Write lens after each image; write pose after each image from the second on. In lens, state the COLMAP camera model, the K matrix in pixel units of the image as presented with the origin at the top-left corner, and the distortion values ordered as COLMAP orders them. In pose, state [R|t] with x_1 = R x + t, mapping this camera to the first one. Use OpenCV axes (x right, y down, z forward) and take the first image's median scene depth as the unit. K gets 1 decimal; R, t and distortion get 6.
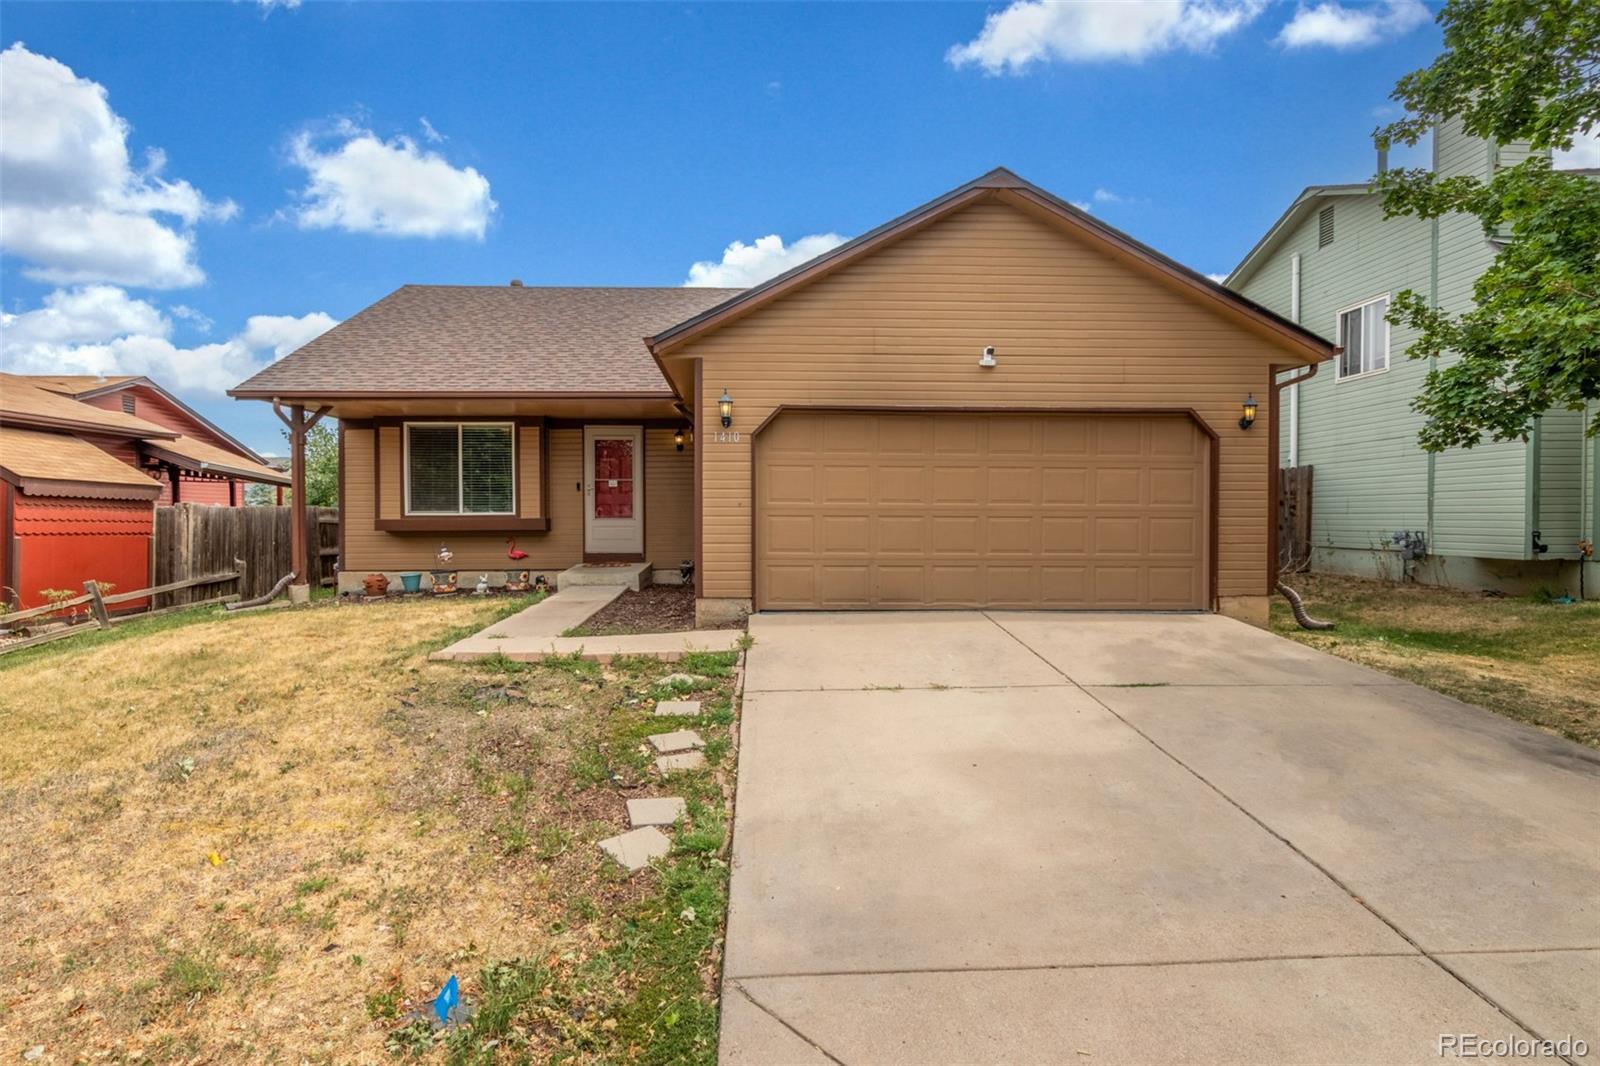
lens RADIAL K [[883.6, 0, 795.8], [0, 883.6, 541.7], [0, 0, 1]] dist [0.002348, -0.000676]
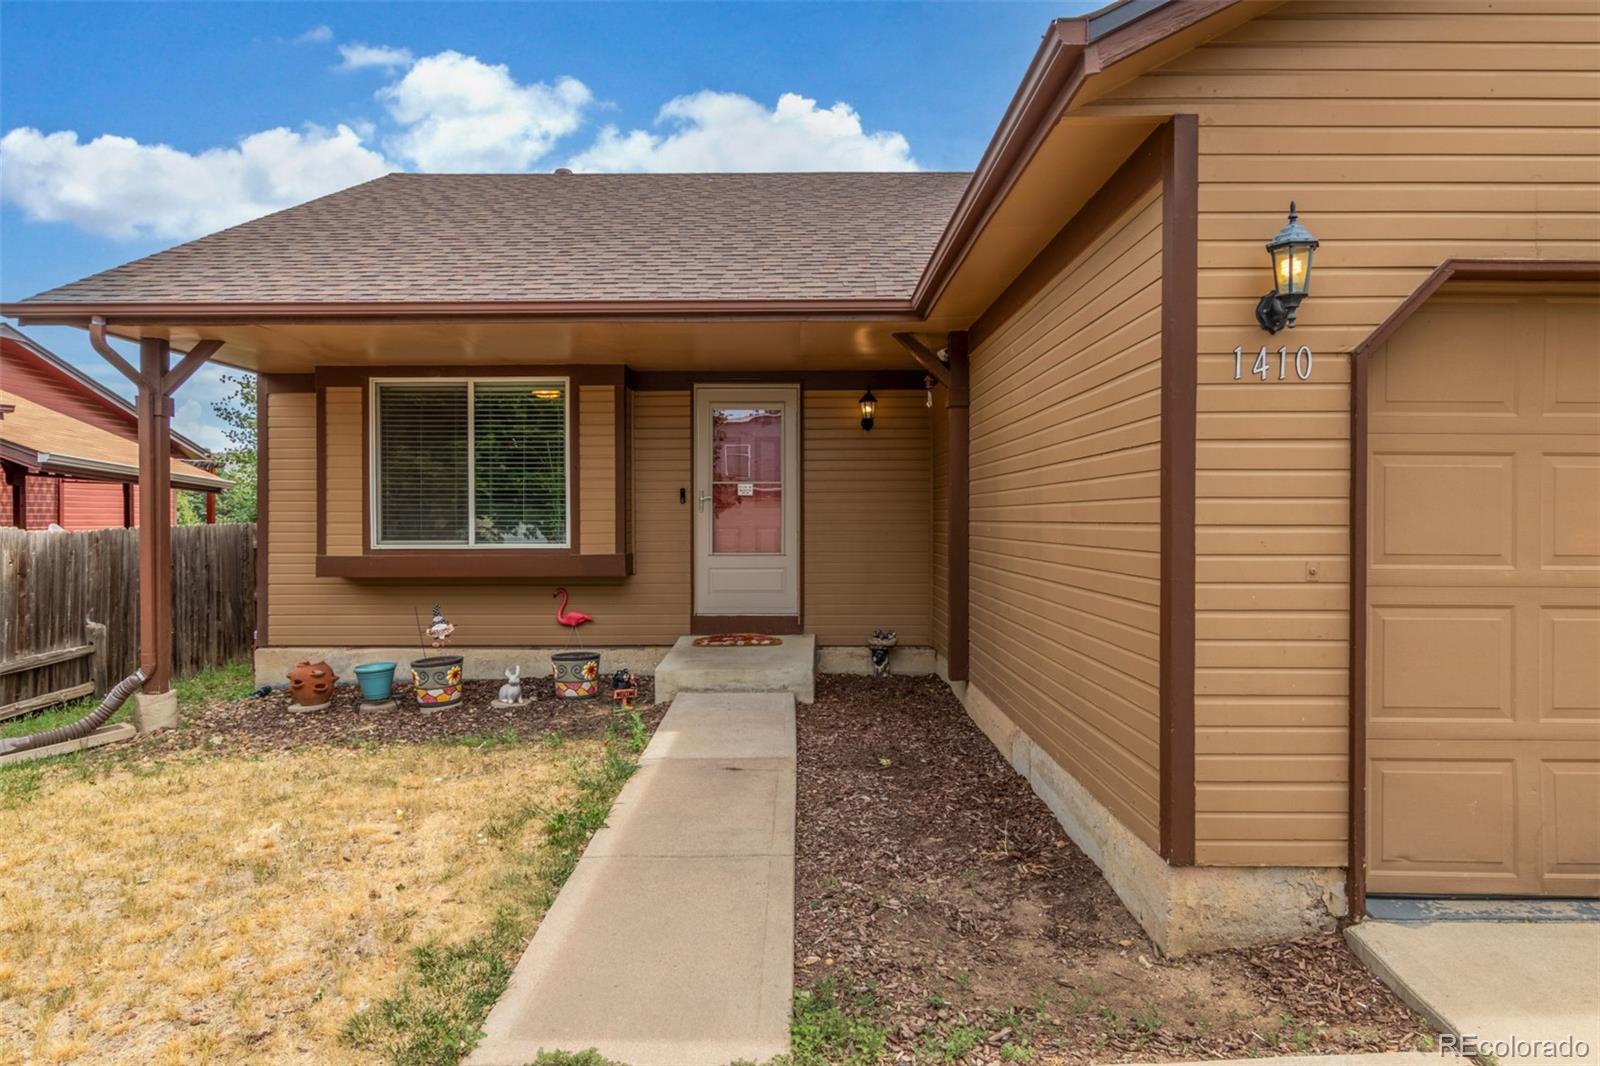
lens RADIAL K [[956.6, 0, 801.9], [0, 956.6, 529.8], [0, 0, 1]] dist [-0.006567, 0.000143]
pose [[0.999058, 0.000902, -0.043385, -0.151403], [-0.001381, 0.999938, -0.011017, -0.035453], [0.043373, 0.011067, 0.998998, 0.424041]]
